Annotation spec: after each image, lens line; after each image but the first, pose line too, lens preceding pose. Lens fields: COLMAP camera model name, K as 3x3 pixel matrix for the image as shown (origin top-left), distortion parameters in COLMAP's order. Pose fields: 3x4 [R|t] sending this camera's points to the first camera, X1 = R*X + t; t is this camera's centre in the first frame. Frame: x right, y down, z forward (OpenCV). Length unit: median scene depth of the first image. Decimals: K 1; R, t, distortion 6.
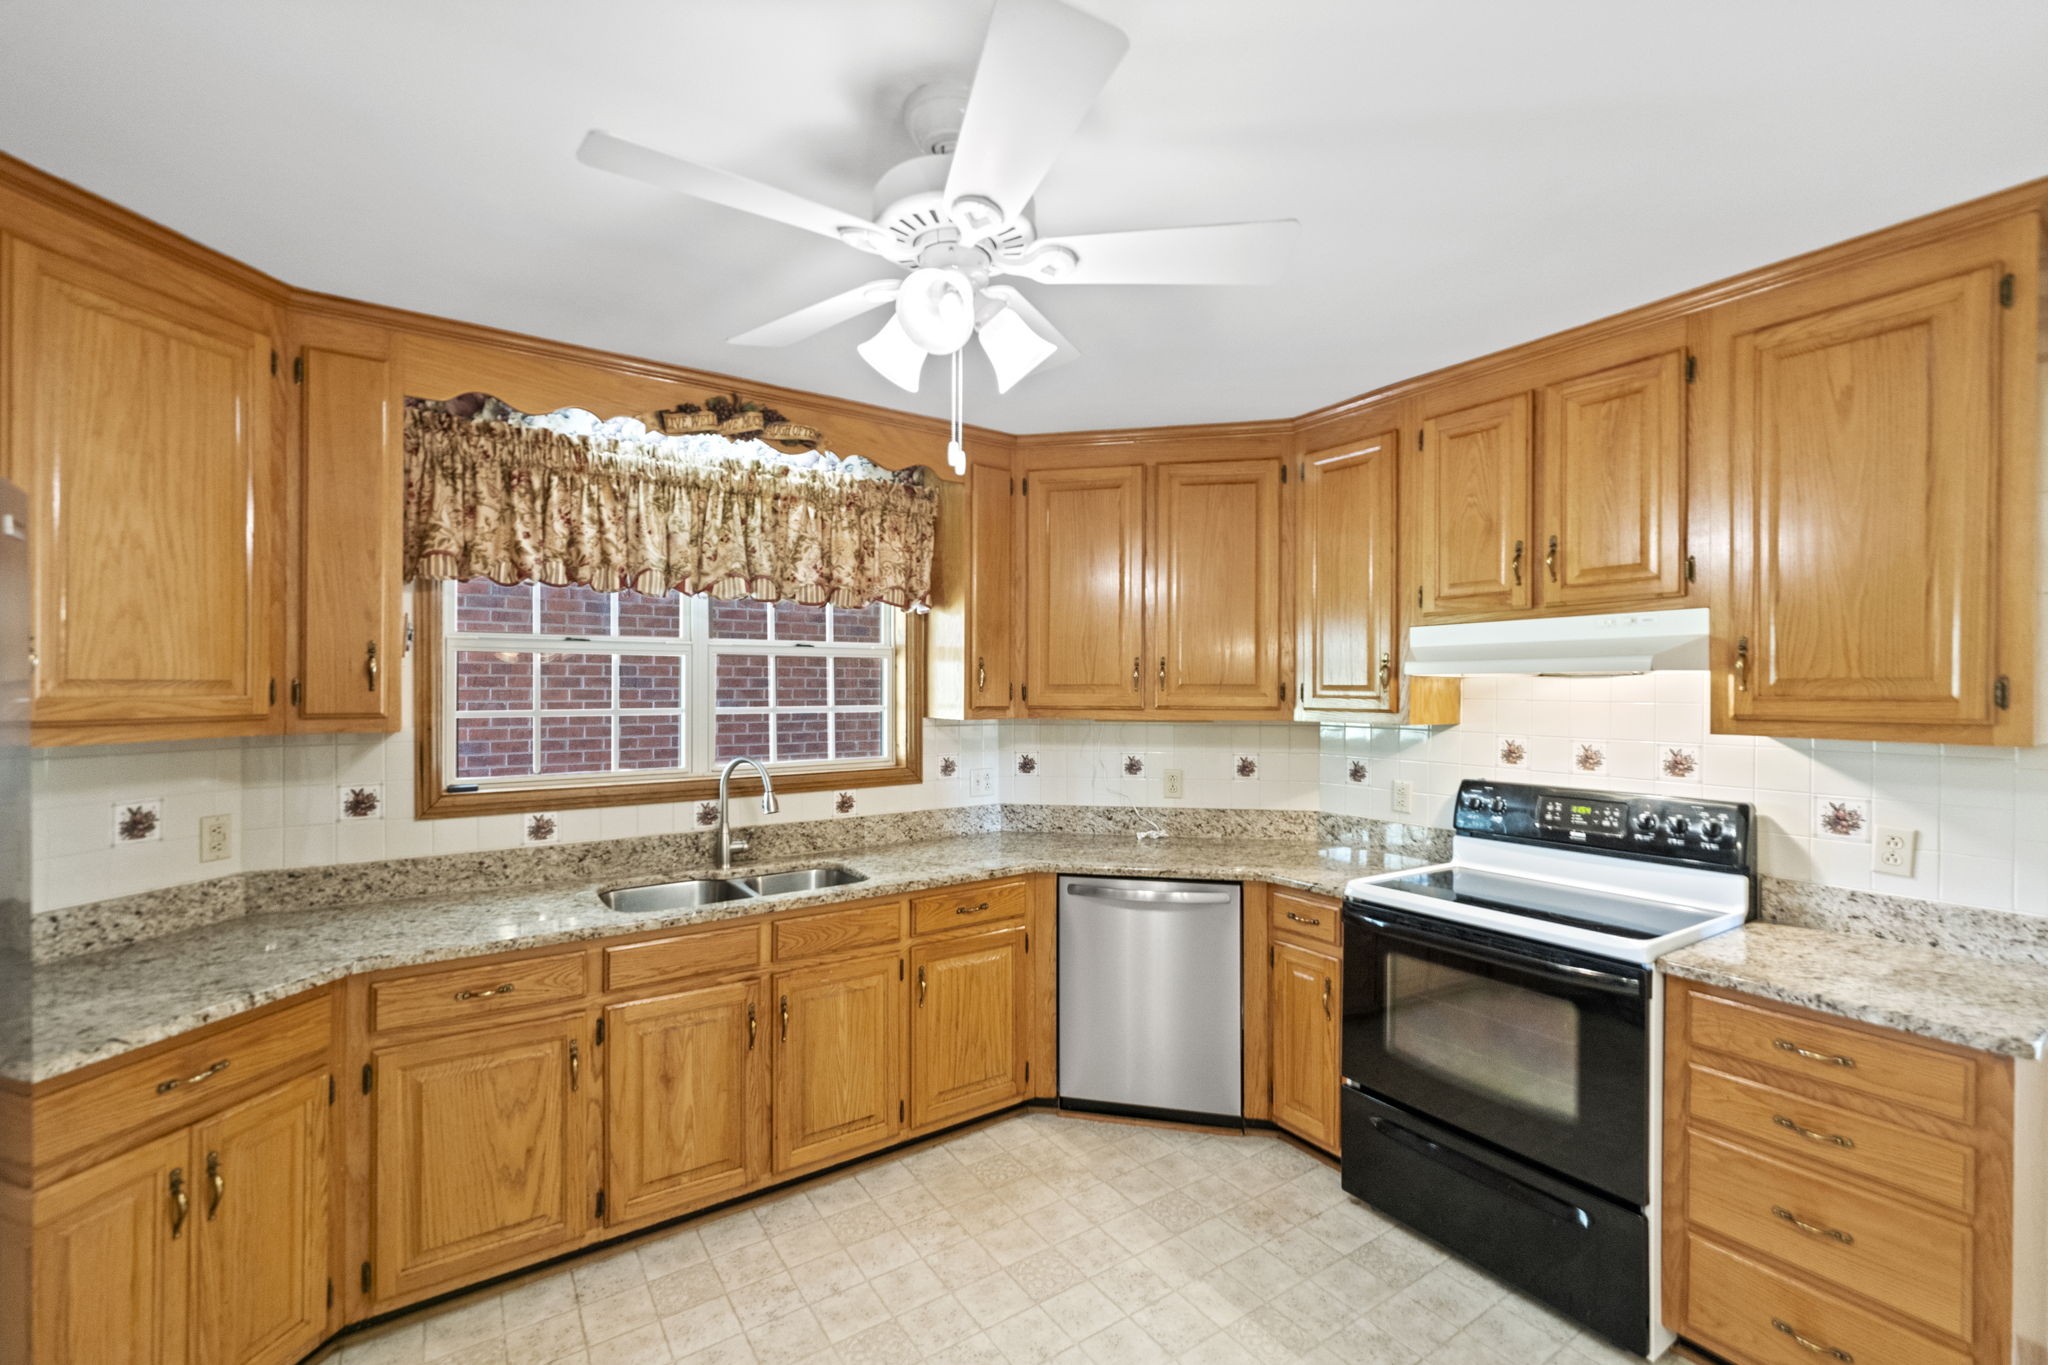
lens RADIAL K [[843.3, 0, 1030.3], [0, 843.3, 684.0], [0, 0, 1]] dist [-0.000287, 0.000086]
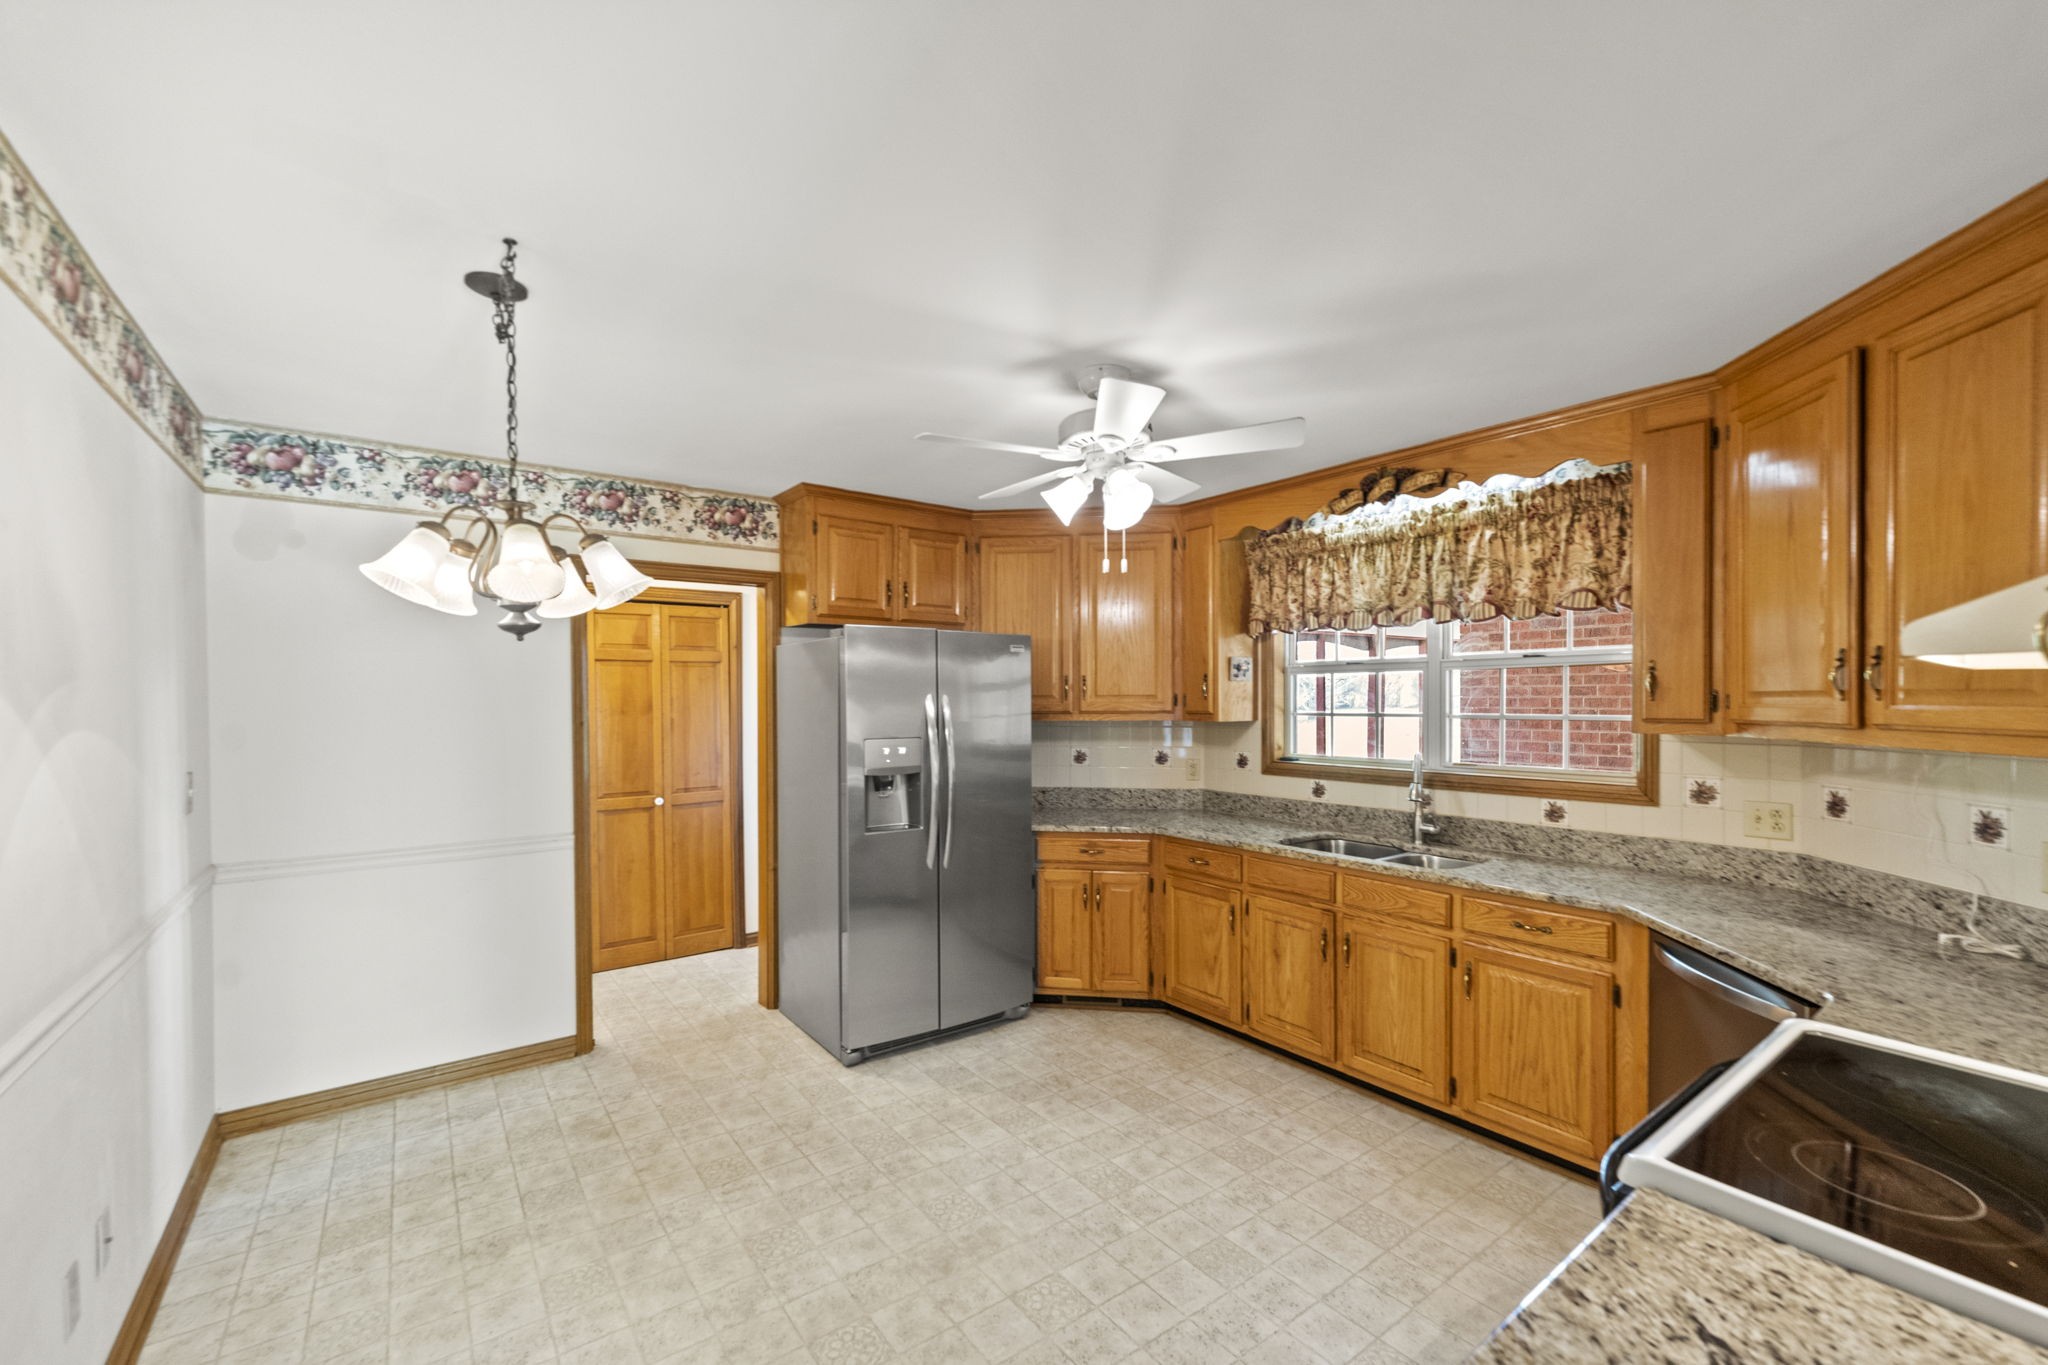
lens RADIAL K [[843.3, 0, 1031.9], [0, 843.3, 699.2], [0, 0, 1]] dist [-0.000287, 0.000086]
pose [[0.043911, -0.000037, -0.999035, 0.811276], [0.009555, 0.999954, 0.000383, 0.001556], [0.998990, -0.009563, 0.043909, 0.371688]]
